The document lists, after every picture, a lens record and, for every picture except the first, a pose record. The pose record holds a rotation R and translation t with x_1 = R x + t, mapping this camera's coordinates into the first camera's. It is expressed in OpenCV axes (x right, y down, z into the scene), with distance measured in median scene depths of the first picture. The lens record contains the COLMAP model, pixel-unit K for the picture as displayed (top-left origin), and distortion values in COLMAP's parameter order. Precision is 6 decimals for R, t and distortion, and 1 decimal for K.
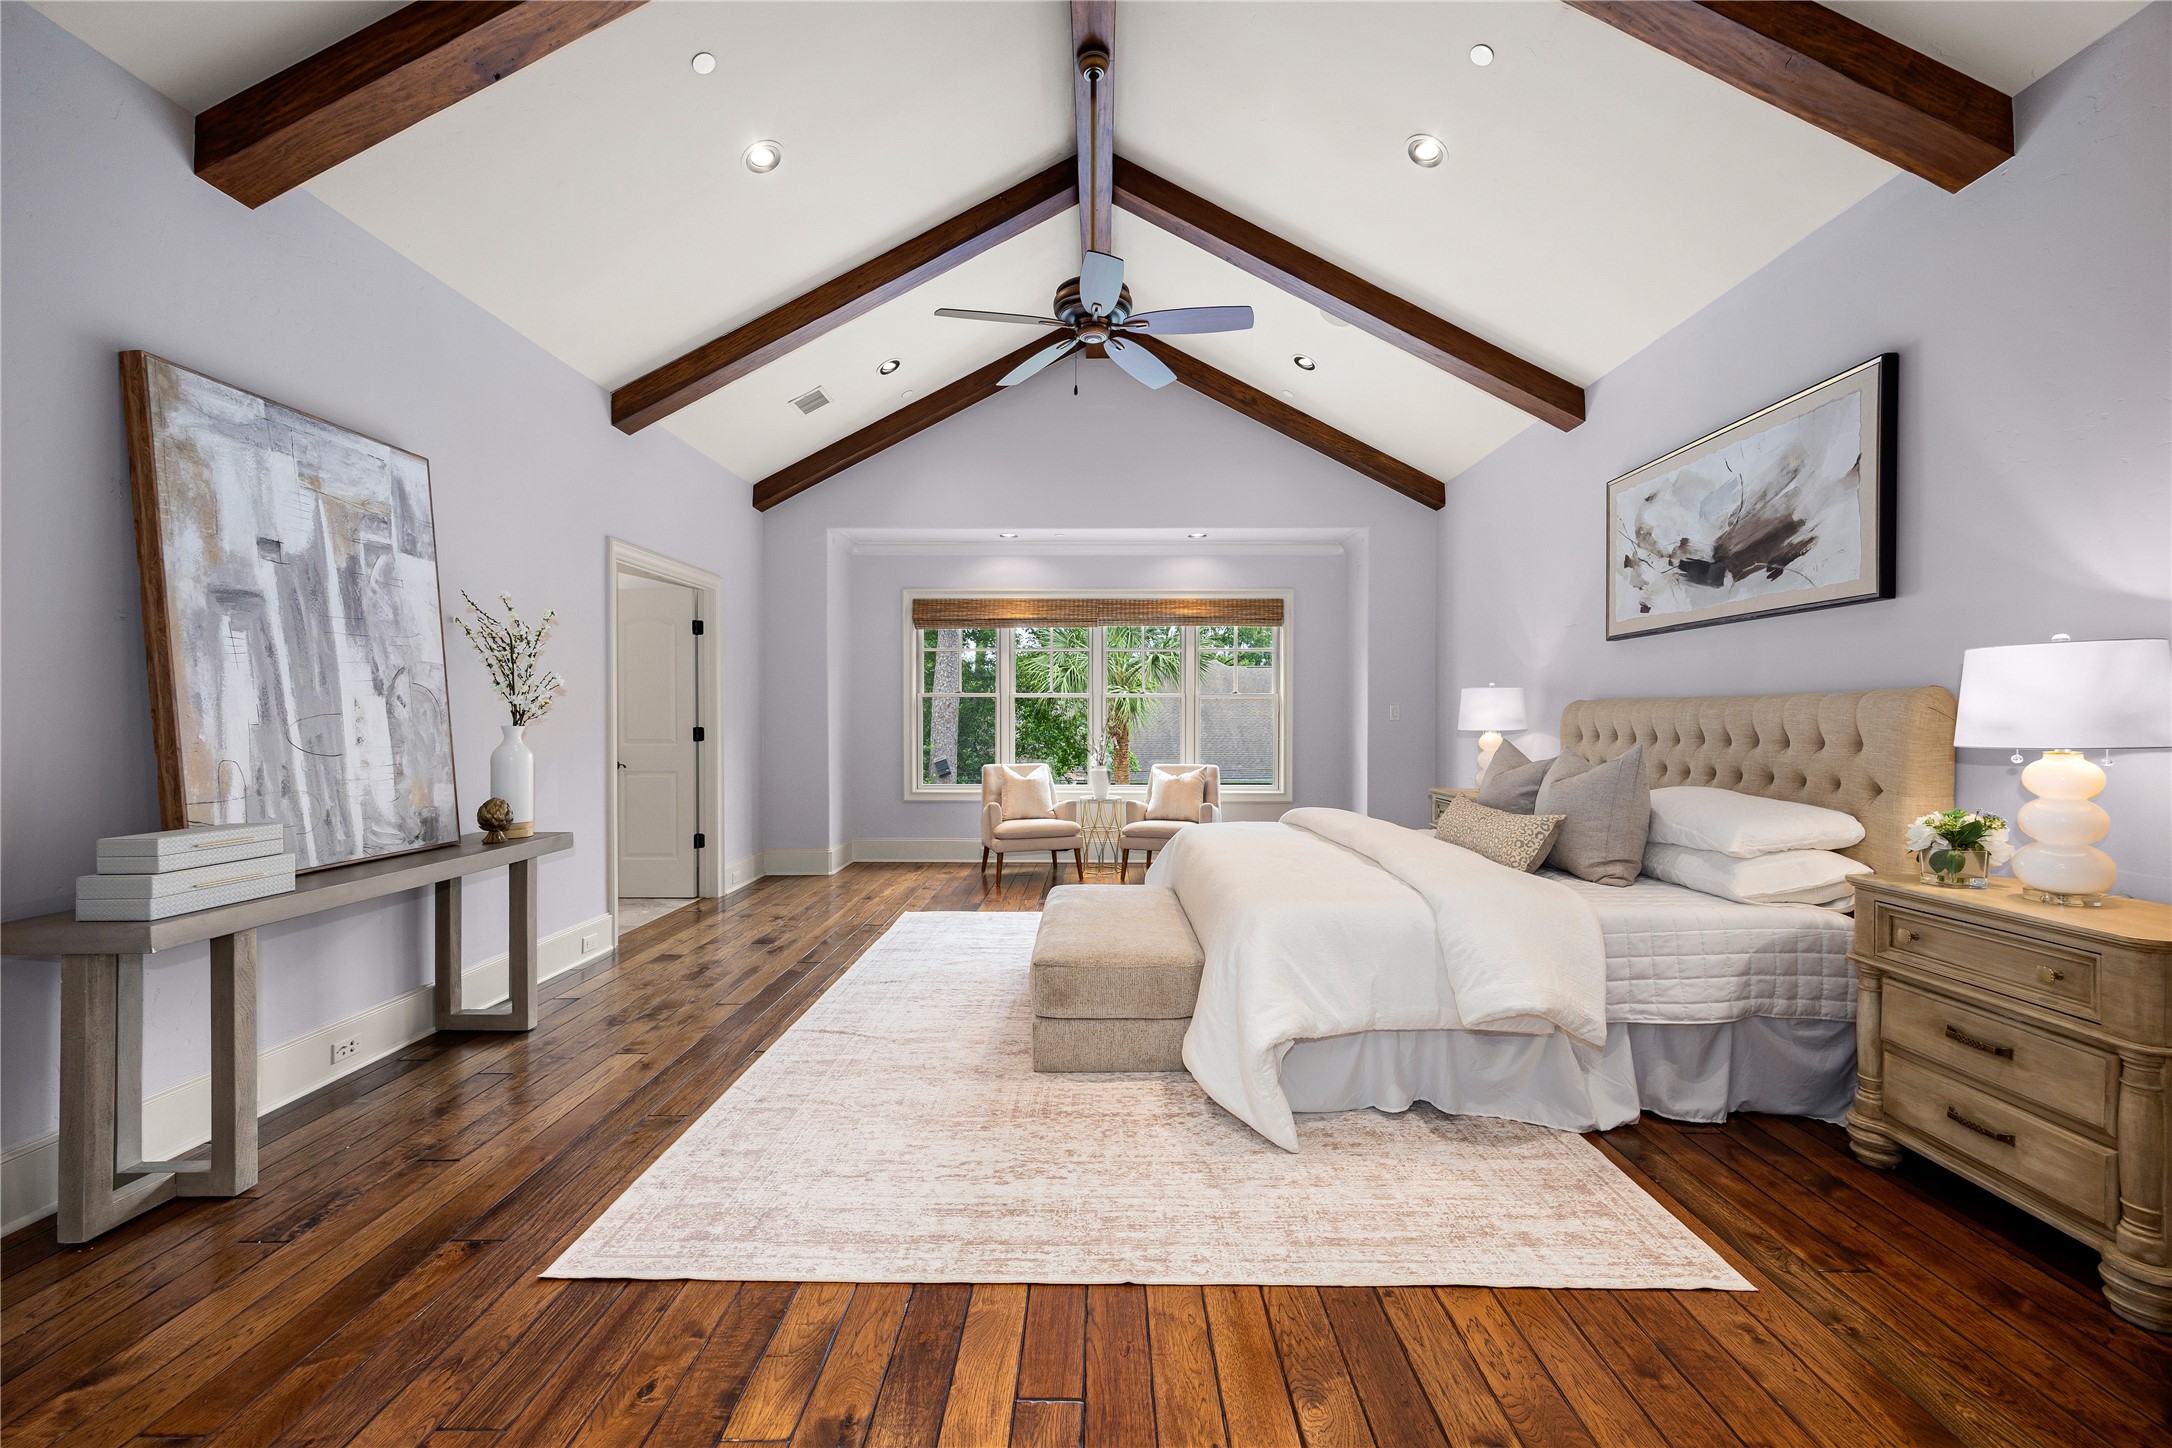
lens RADIAL K [[842.6, 0, 1090.5], [0, 842.6, 720.0], [0, 0, 1]] dist [0.001508, -0.000047]
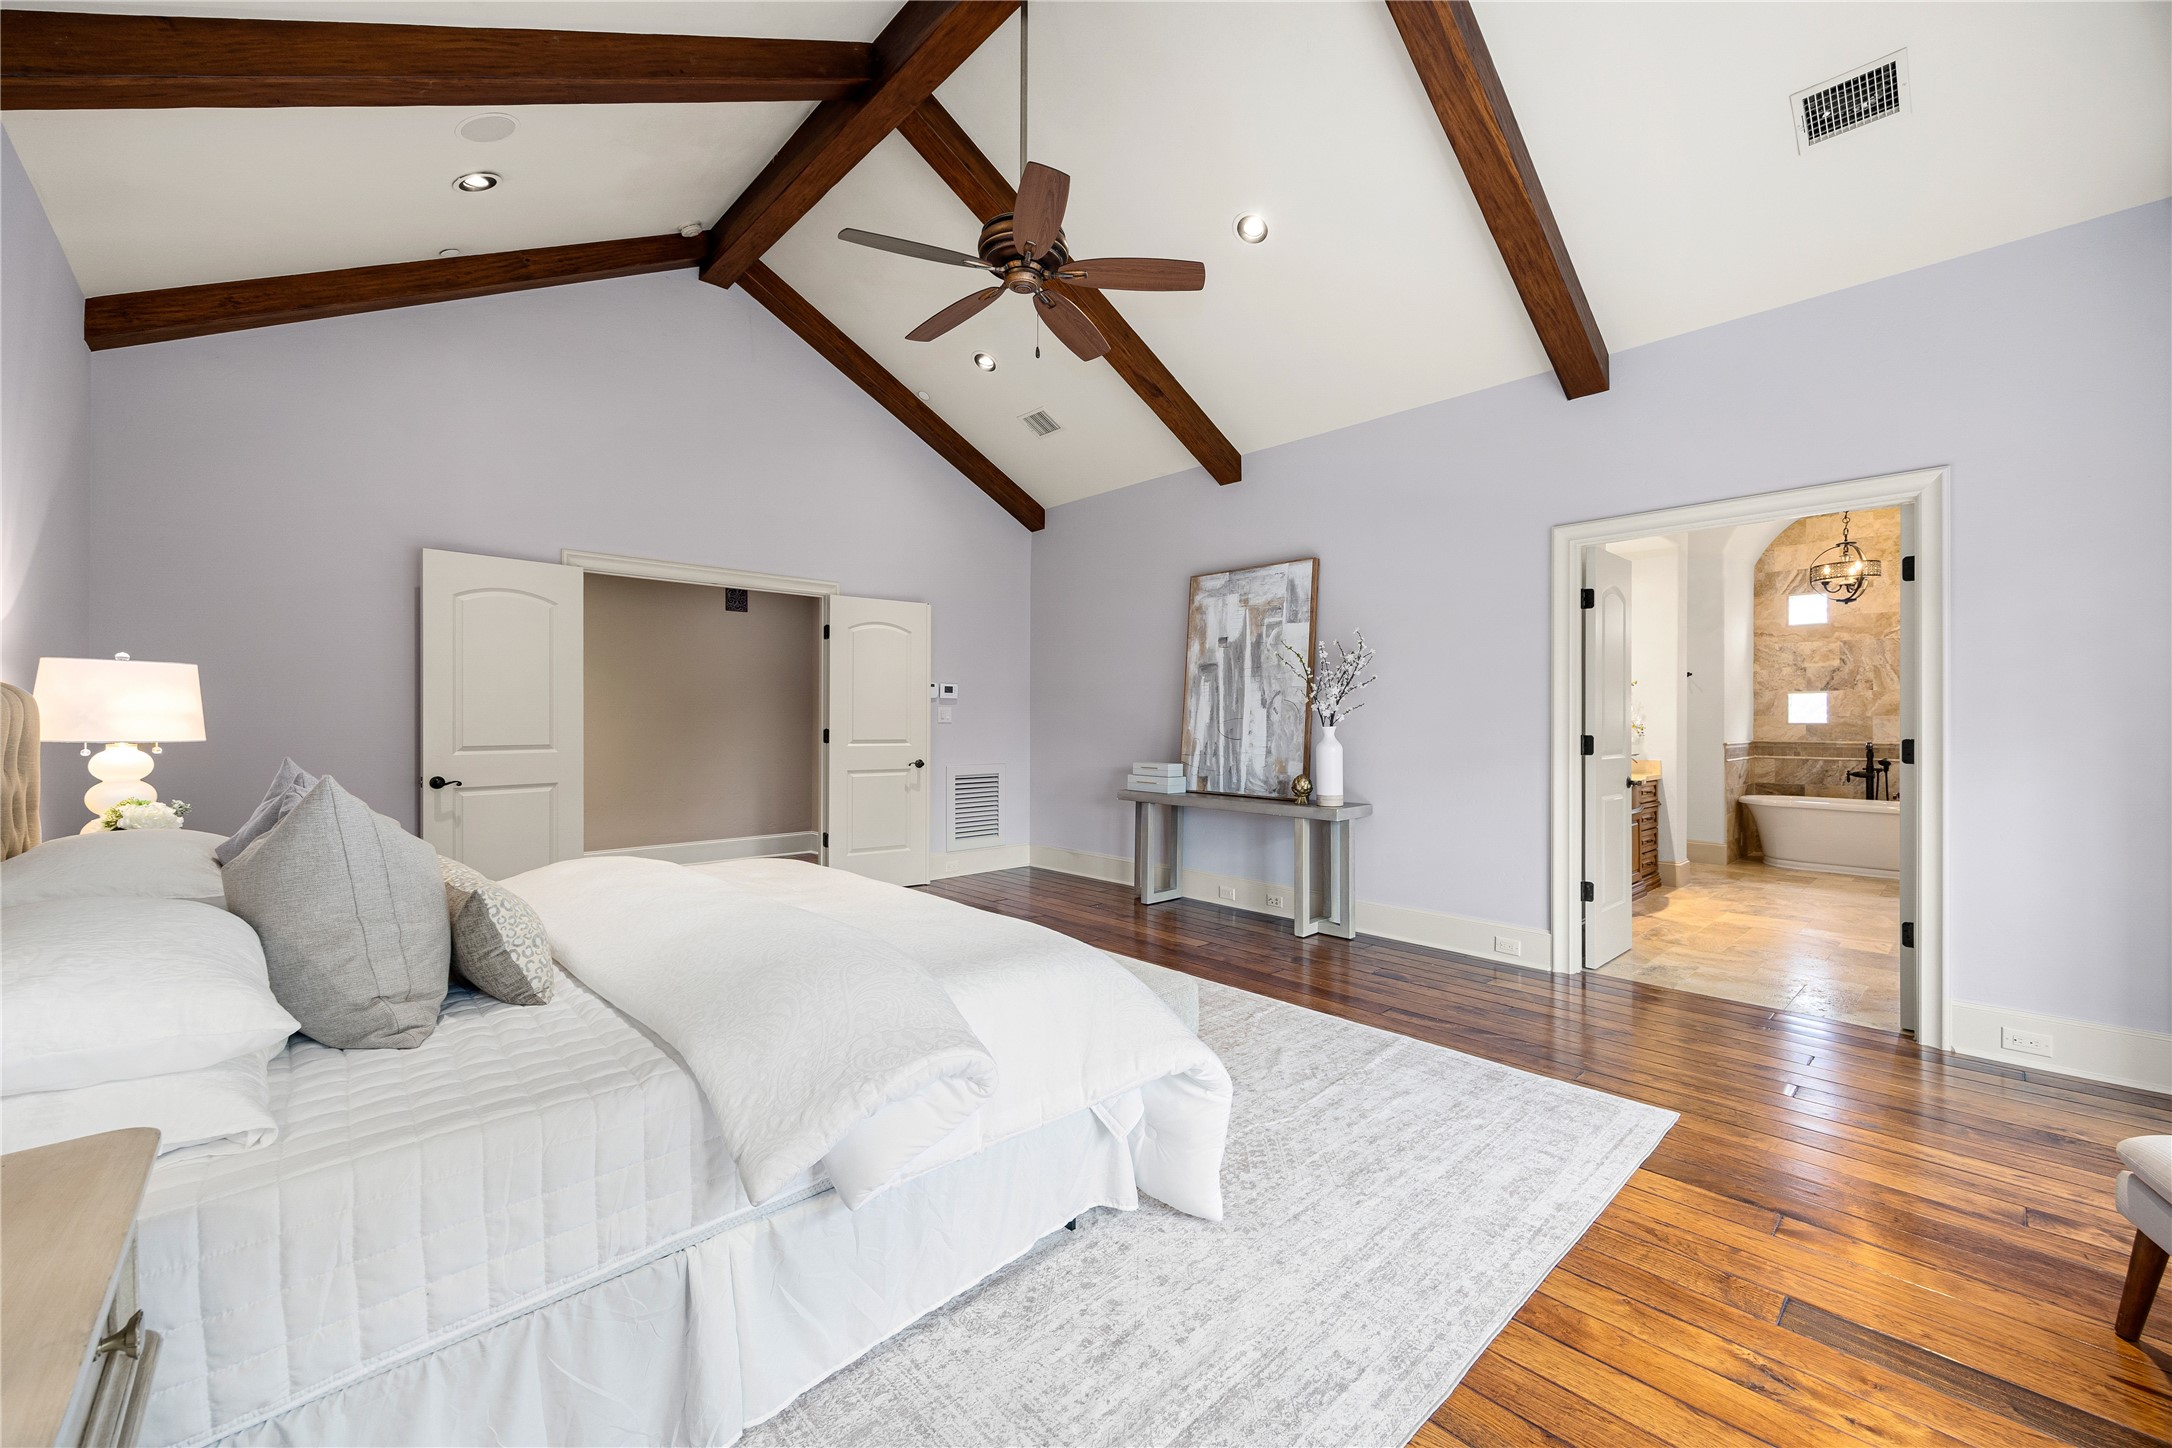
lens RADIAL K [[842.6, 0, 1091.3], [0, 842.6, 713.4], [0, 0, 1]] dist [0.001508, -0.000047]
pose [[-0.706597, -0.008105, -0.707570, 0.732466], [-0.005362, 0.999967, -0.006100, -0.004811], [0.707596, -0.000517, -0.706617, 2.128869]]
